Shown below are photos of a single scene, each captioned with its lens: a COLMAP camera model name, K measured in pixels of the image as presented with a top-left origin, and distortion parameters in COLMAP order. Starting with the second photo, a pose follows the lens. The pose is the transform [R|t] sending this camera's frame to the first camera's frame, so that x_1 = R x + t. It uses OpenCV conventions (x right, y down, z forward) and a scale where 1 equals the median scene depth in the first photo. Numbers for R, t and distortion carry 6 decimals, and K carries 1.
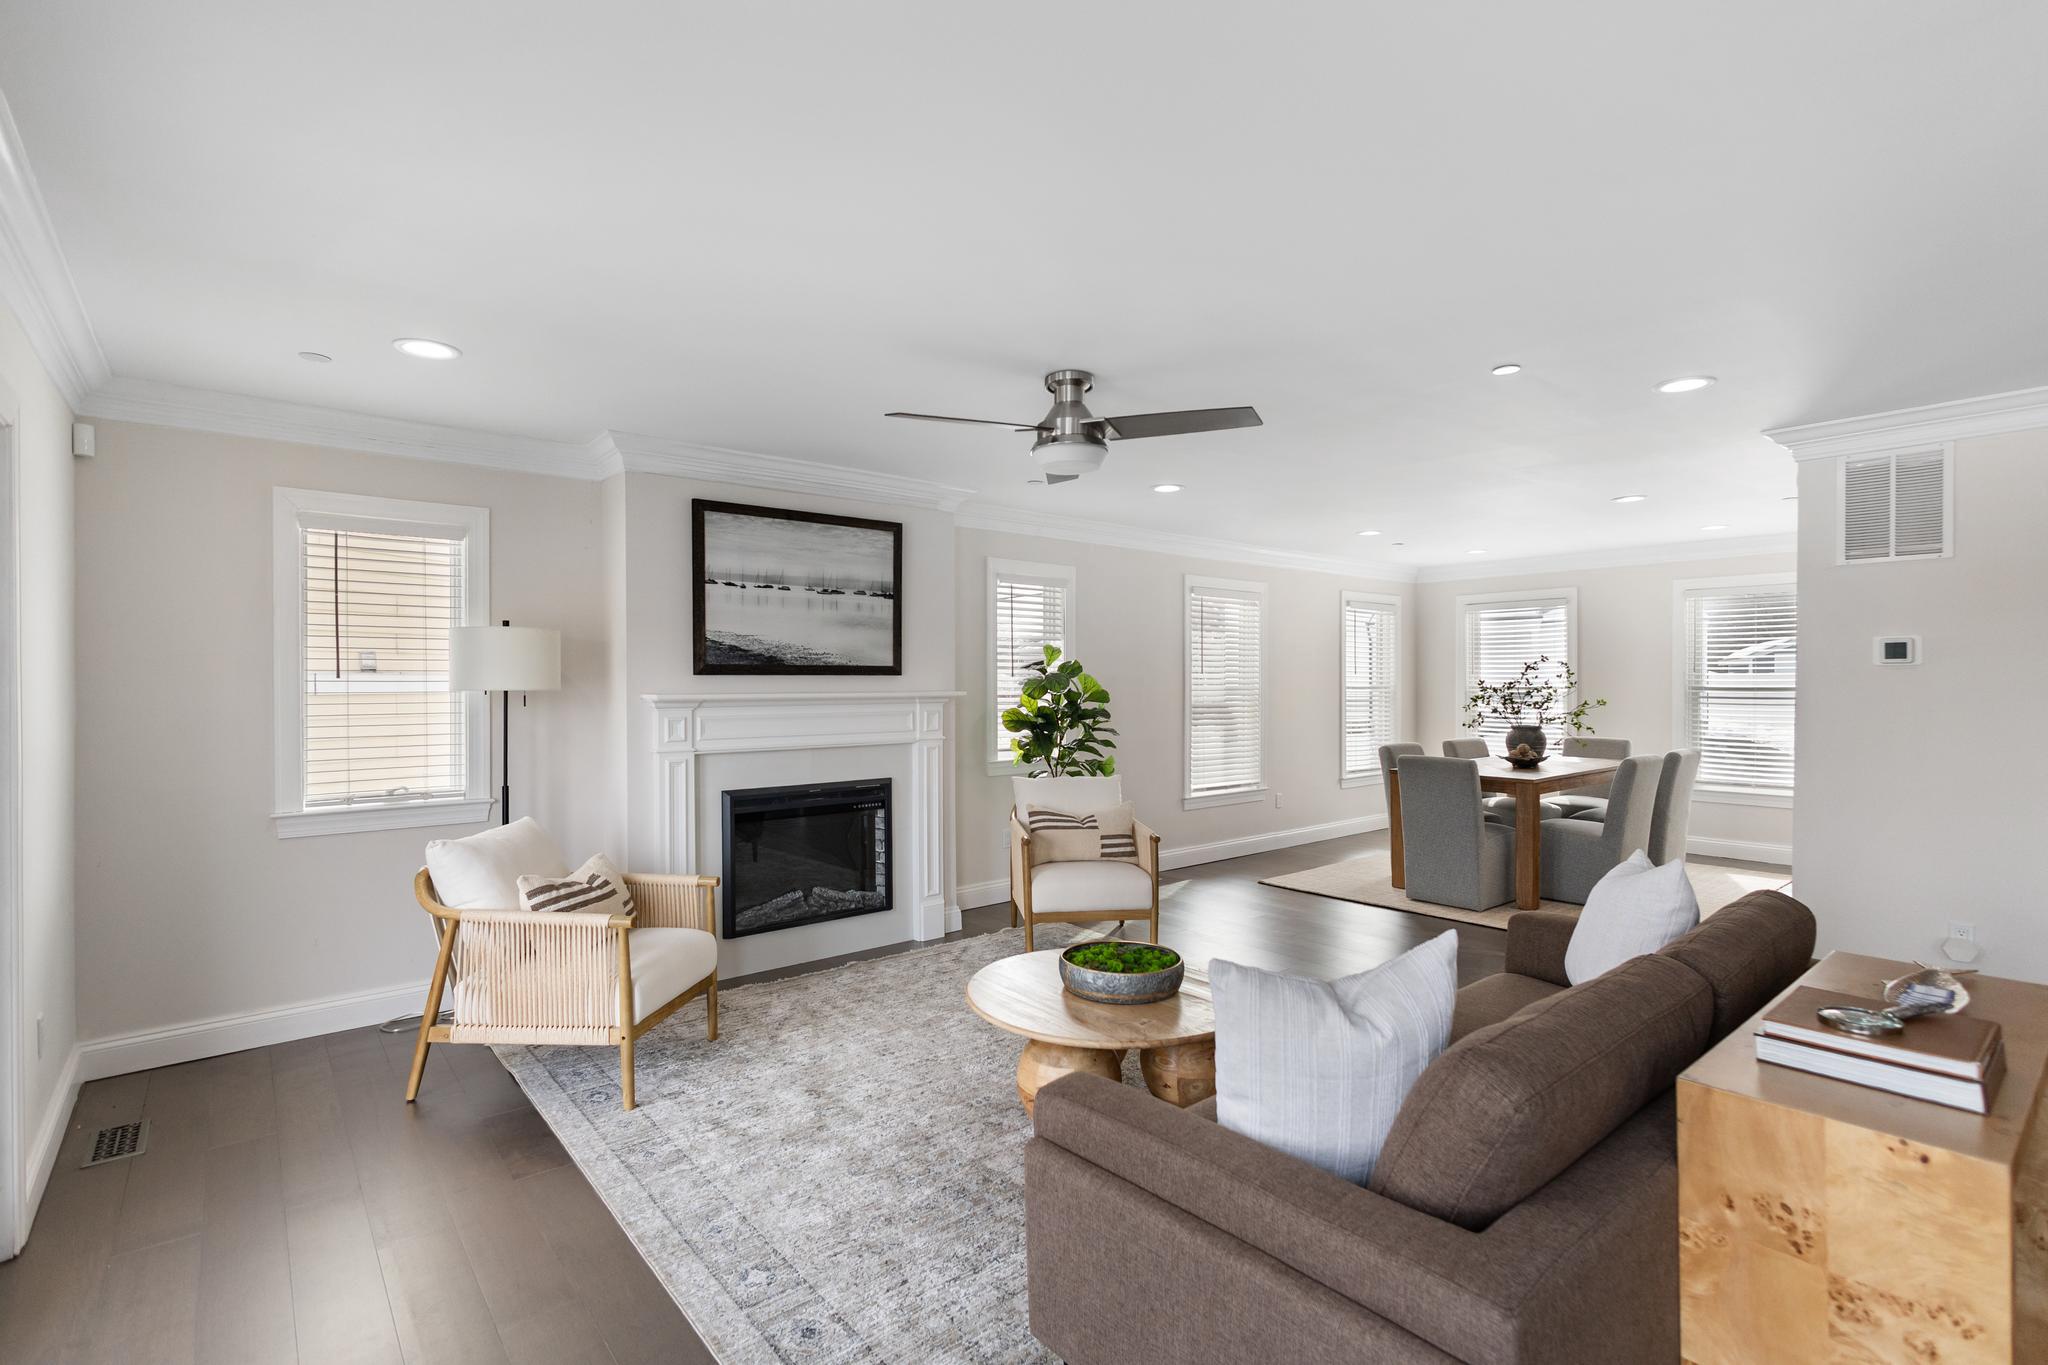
lens RADIAL K [[957.3, 0, 1028.4], [0, 957.3, 670.8], [0, 0, 1]] dist [-0.003223, -0.000050]
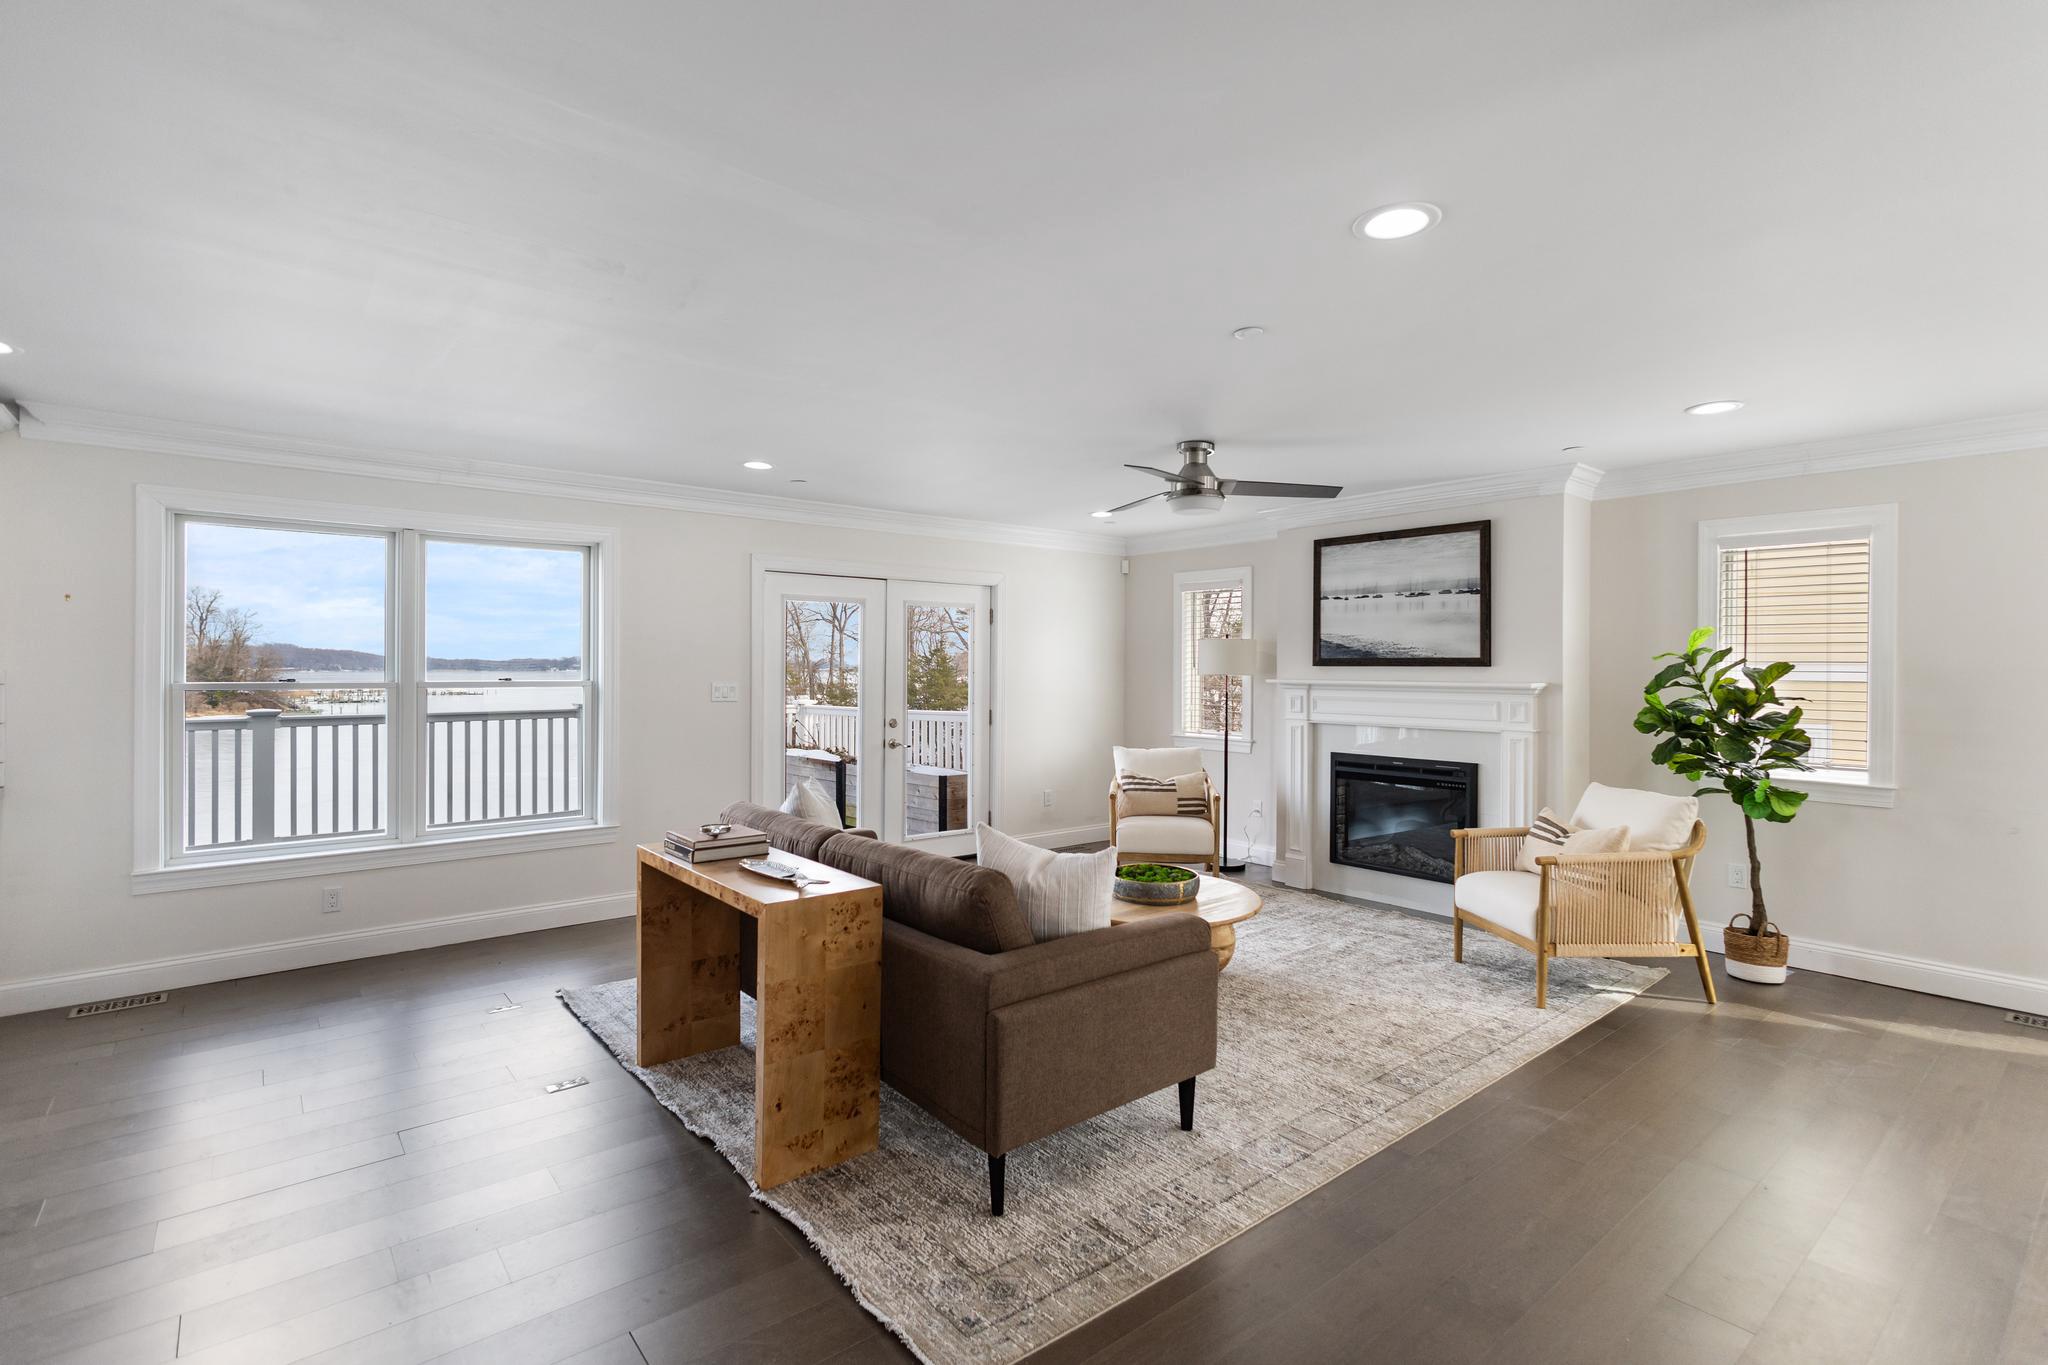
lens RADIAL K [[957.3, 0, 1028.4], [0, 957.3, 670.8], [0, 0, 1]] dist [-0.003223, -0.000050]
pose [[0.002397, -0.006869, -0.999974, 0.954854], [-0.010034, 0.999926, -0.006893, 0.022695], [0.999947, 0.010050, 0.002327, 0.530370]]
